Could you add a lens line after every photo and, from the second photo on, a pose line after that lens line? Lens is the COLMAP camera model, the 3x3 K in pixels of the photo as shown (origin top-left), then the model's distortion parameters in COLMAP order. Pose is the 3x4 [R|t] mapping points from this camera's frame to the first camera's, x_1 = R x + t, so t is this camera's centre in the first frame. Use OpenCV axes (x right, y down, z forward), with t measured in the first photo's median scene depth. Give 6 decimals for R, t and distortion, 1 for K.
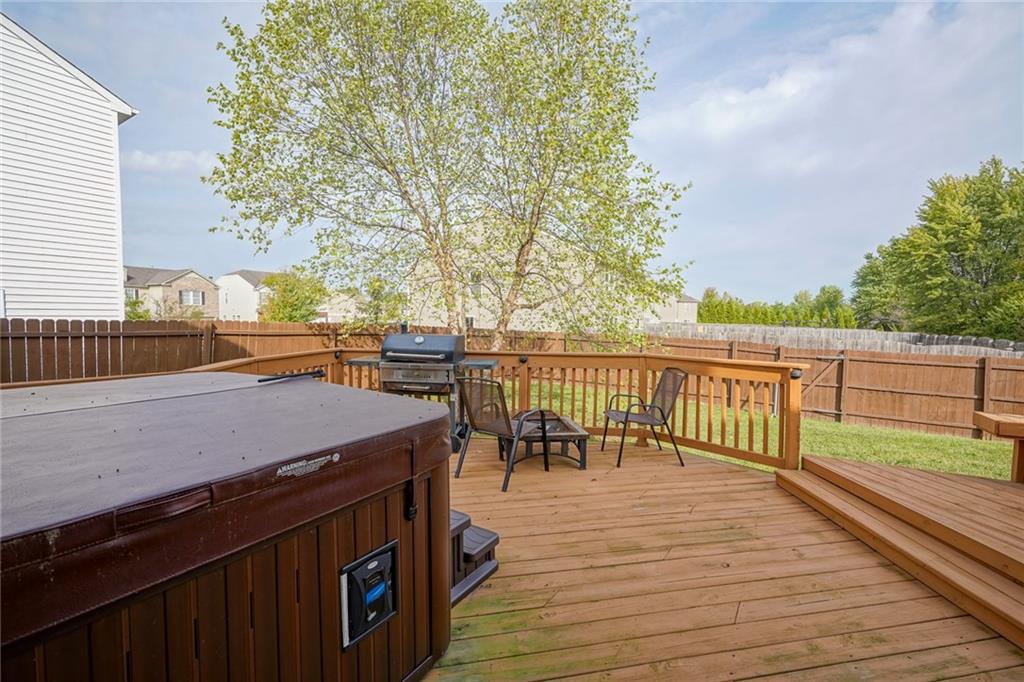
lens RADIAL K [[466.1, 0, 512.3], [0, 466.1, 345.5], [0, 0, 1]] dist [-0.011304, 0.001482]
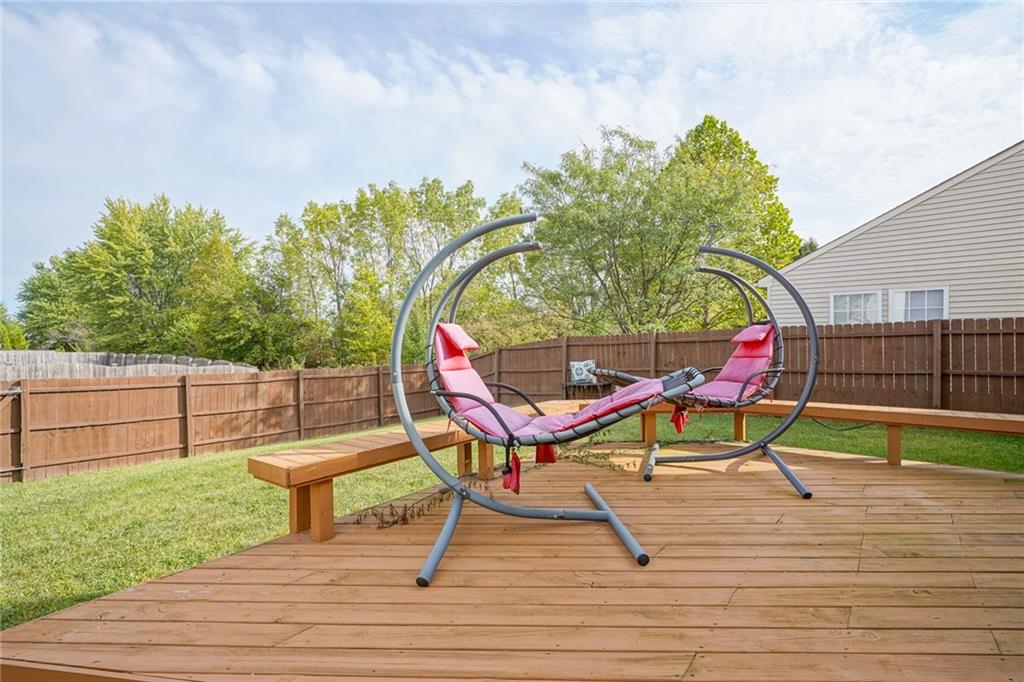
lens RADIAL K [[466.1, 0, 512.3], [0, 466.1, 345.5], [0, 0, 1]] dist [-0.011304, 0.001482]
pose [[0.120682, -0.016431, 0.992555, 0.022784], [0.057773, 0.998285, 0.009501, -0.001706], [-0.991009, 0.056197, 0.121424, 0.035817]]
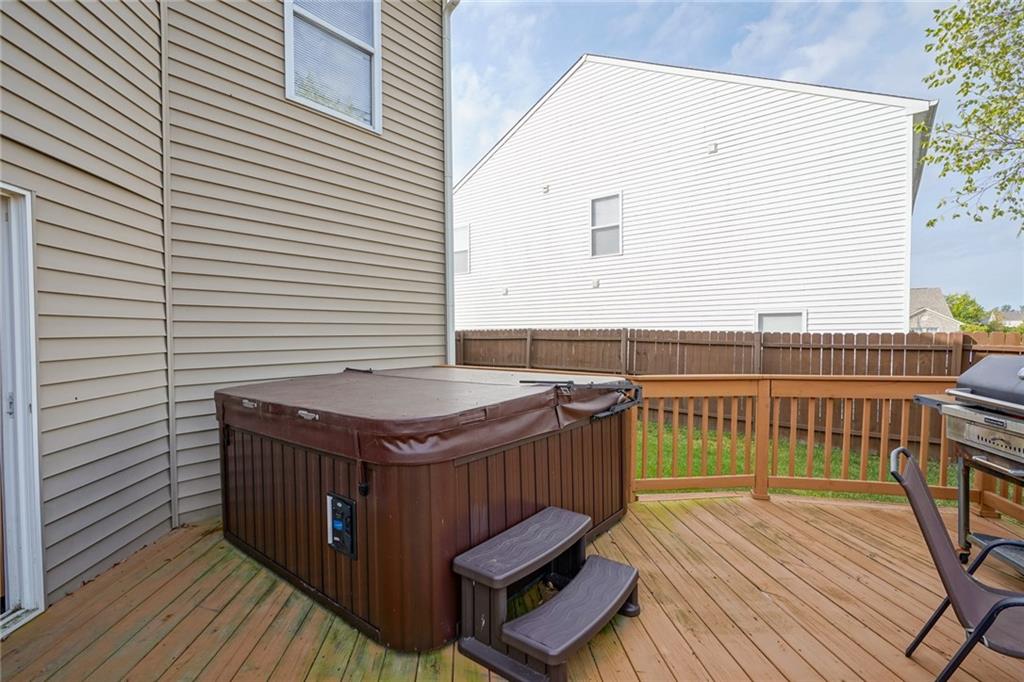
lens RADIAL K [[466.1, 0, 512.3], [0, 466.1, 345.5], [0, 0, 1]] dist [-0.011304, 0.001482]
pose [[-0.129172, 0.018952, -0.991441, 0.059630], [-0.048090, 0.998521, 0.025353, -0.004439], [0.990455, 0.050953, -0.128070, 0.096935]]
